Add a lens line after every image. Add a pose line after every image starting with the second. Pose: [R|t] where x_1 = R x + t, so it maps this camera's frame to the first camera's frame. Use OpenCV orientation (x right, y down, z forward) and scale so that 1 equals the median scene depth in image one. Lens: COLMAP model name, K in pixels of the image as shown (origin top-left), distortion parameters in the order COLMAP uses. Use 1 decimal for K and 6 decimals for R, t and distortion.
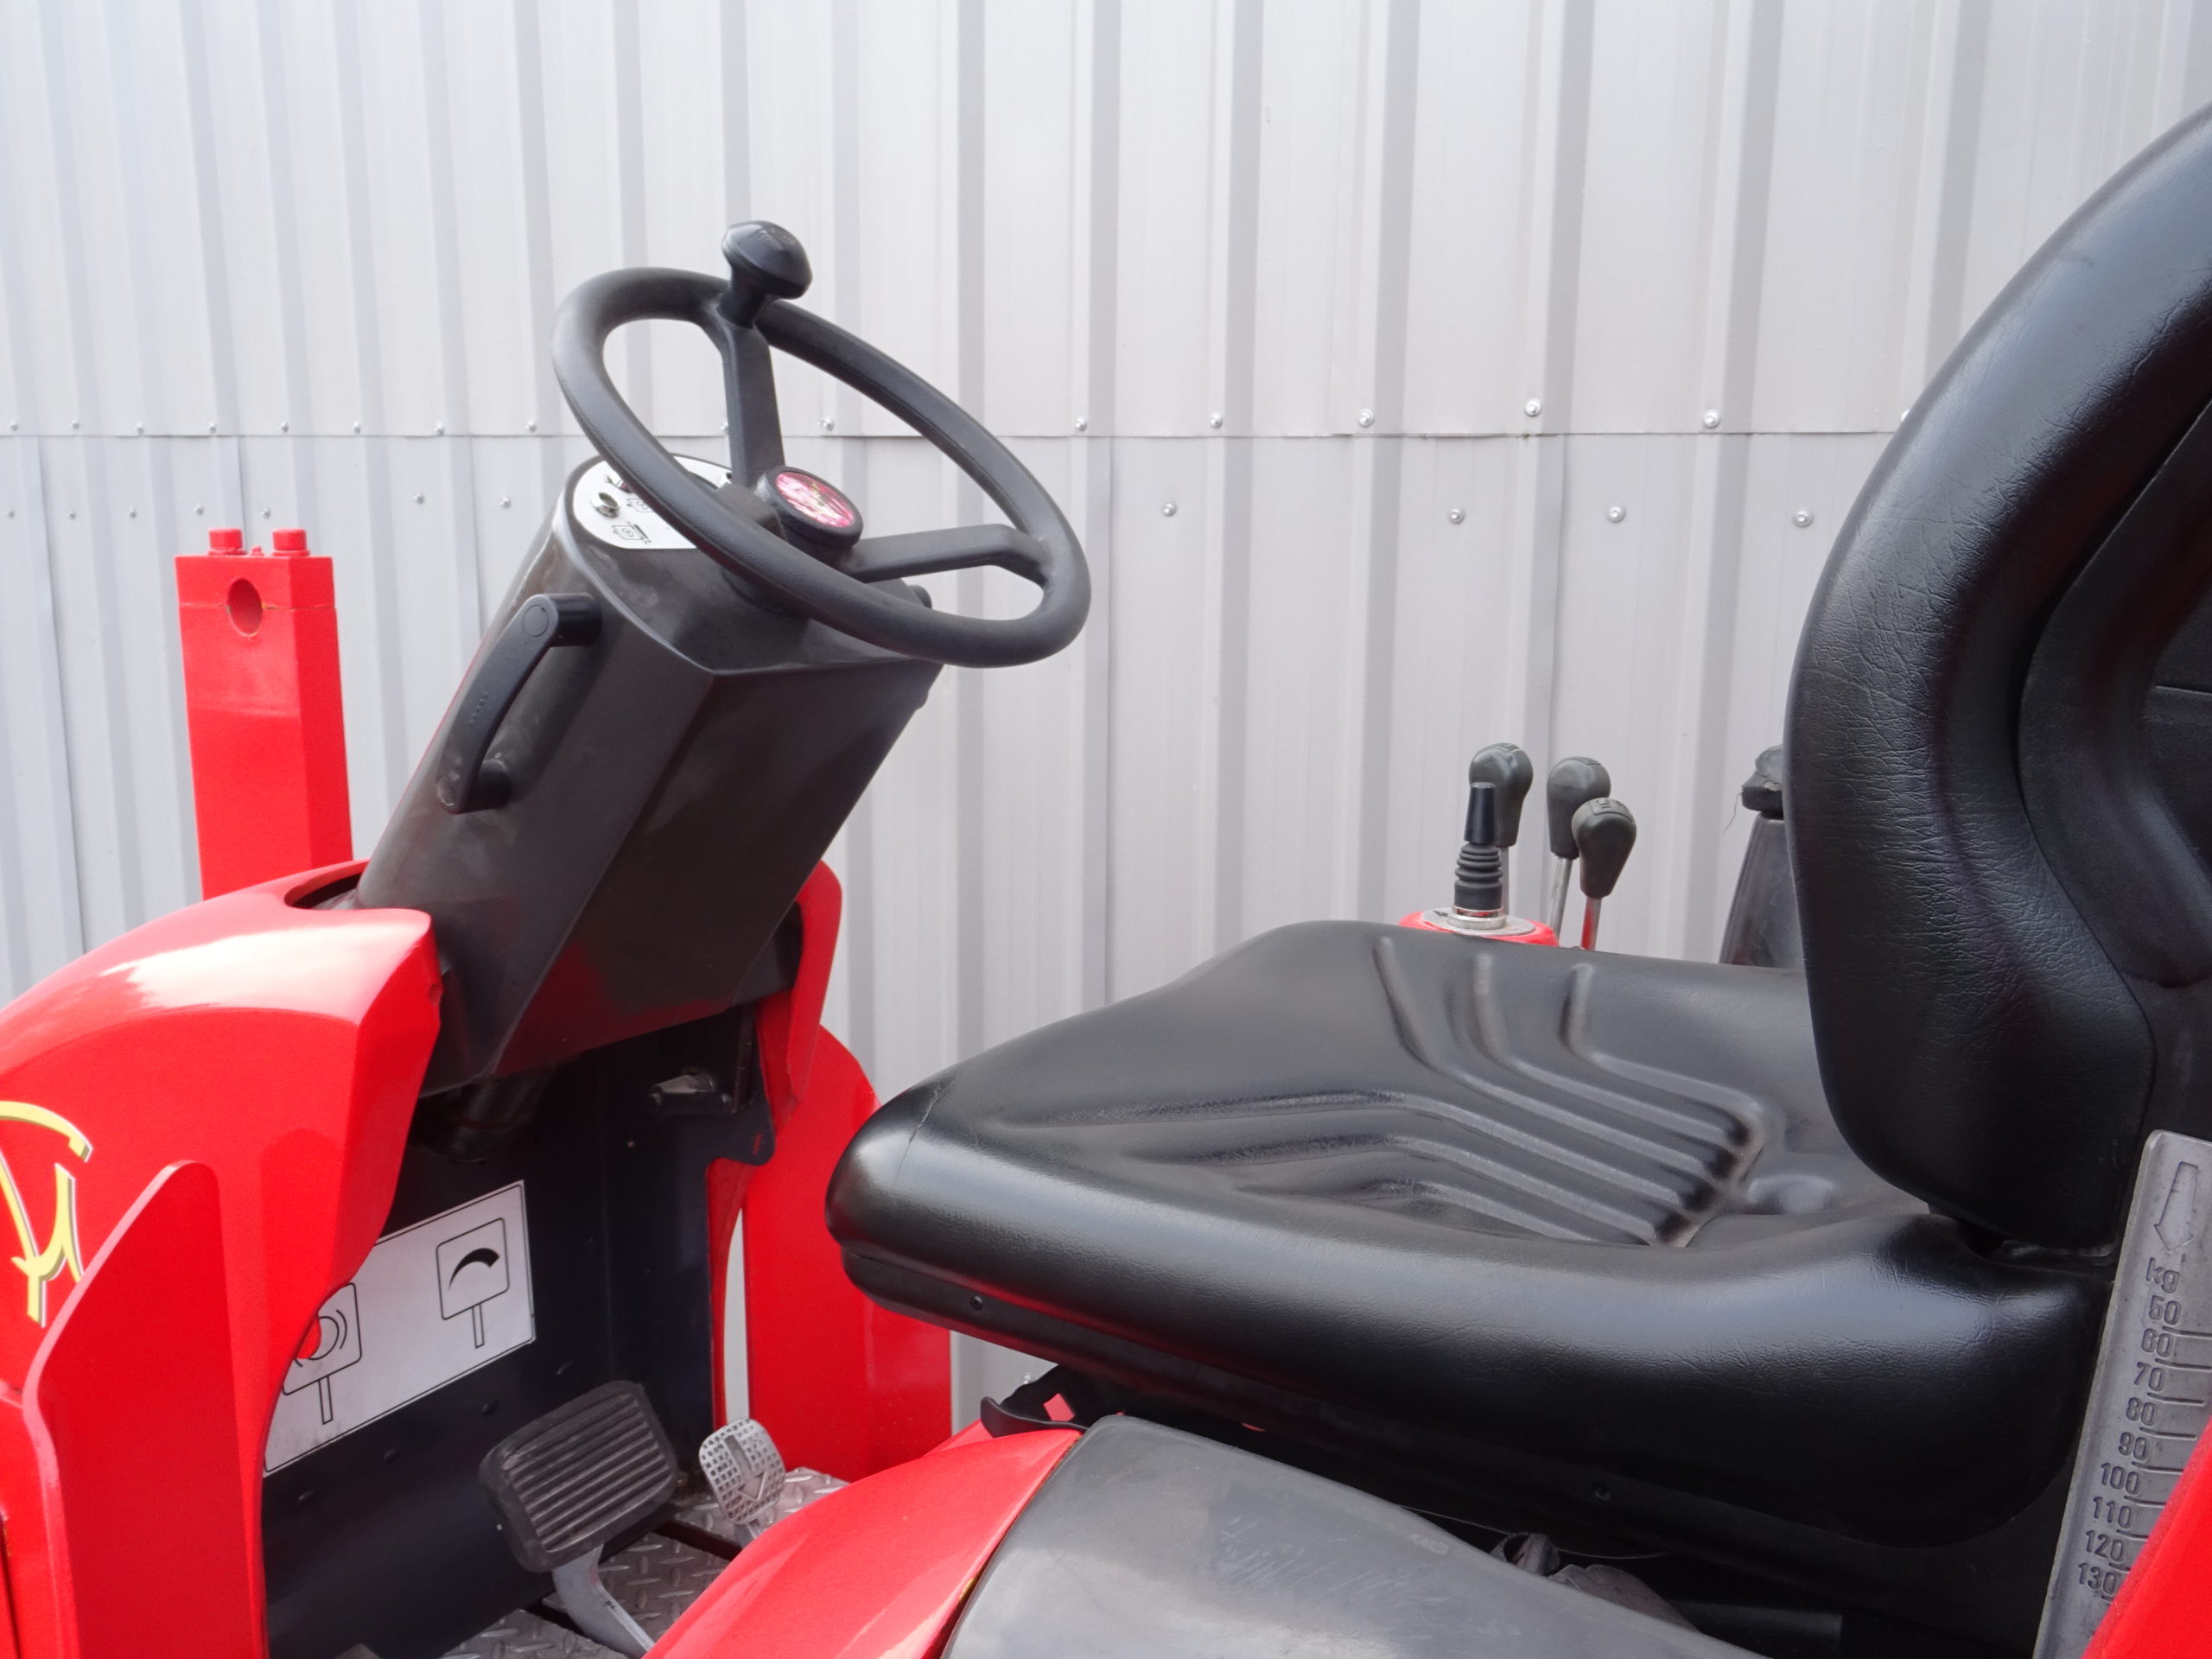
lens RADIAL K [[1890.1, 0, 1106.0], [0, 1890.1, 829.5], [0, 0, 1]] dist [0.035682, -0.010375]
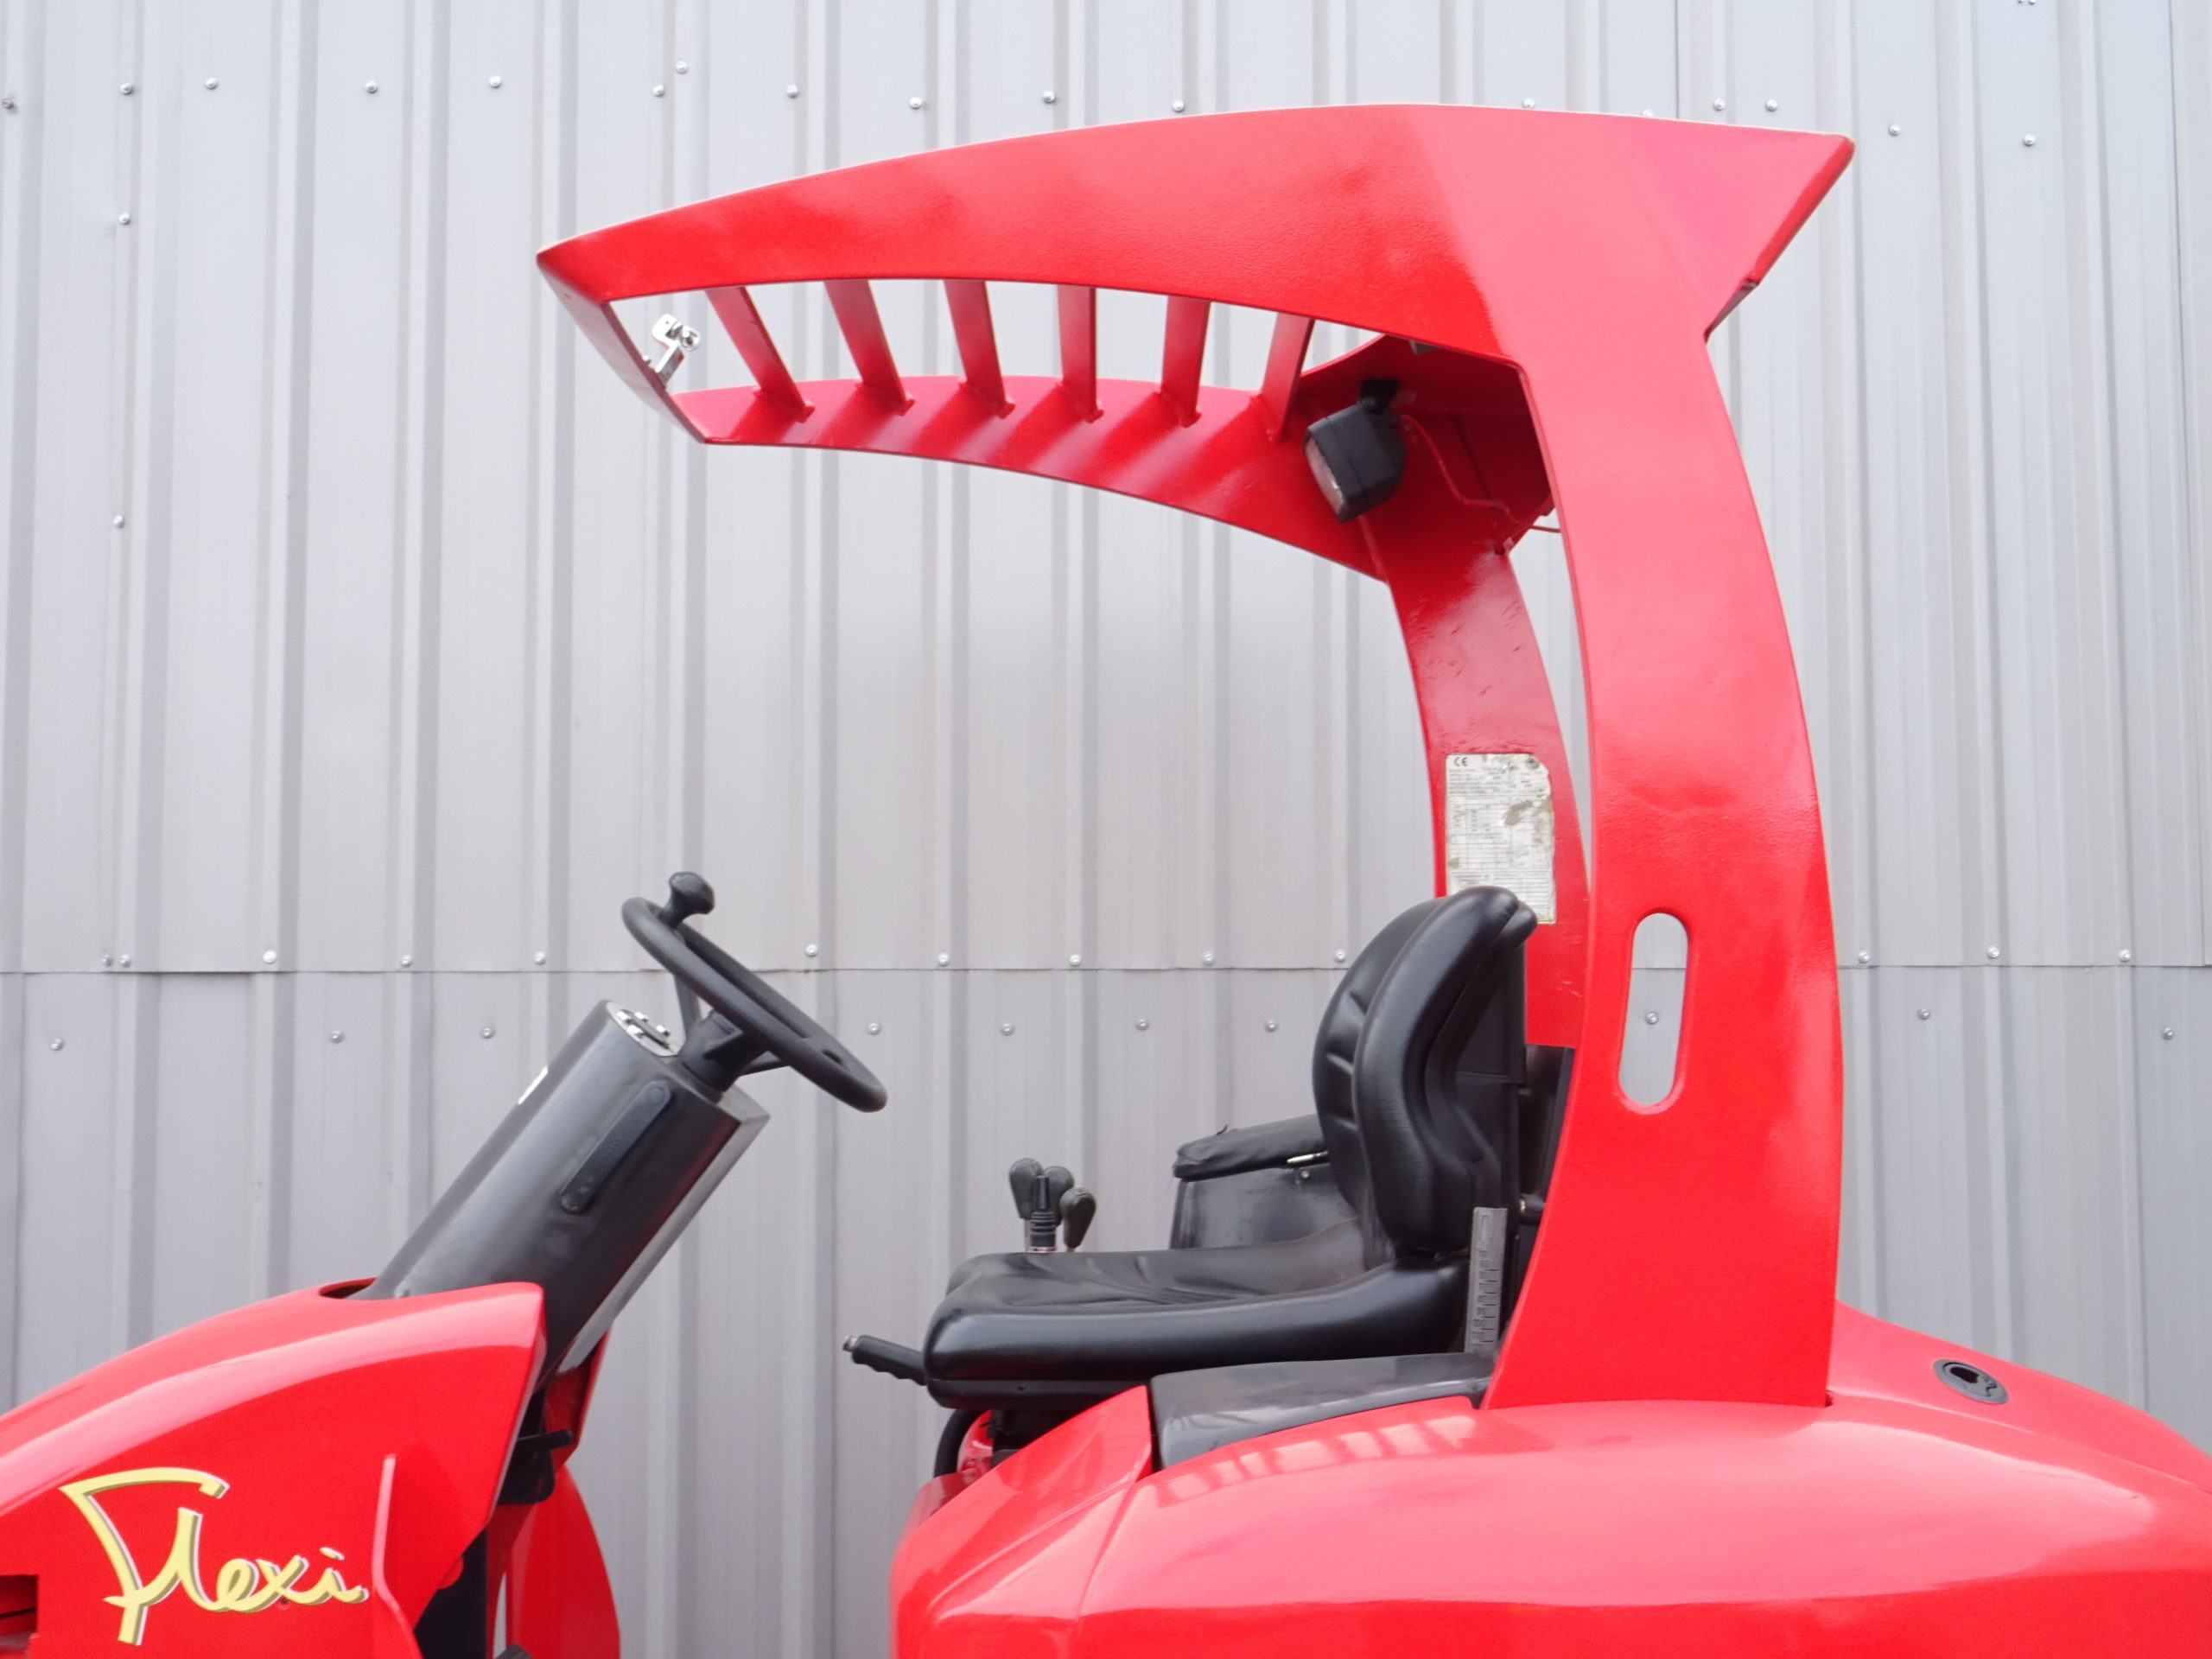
lens RADIAL K [[2416.6, 0, 1106.0], [0, 2416.6, 829.5], [0, 0, 1]] dist [0.013828, 0.000556]
pose [[0.844961, 0.022486, 0.534356, -0.905532], [0.109853, 0.970516, -0.214546, 0.142587], [-0.523425, 0.239984, 0.817578, -0.904131]]
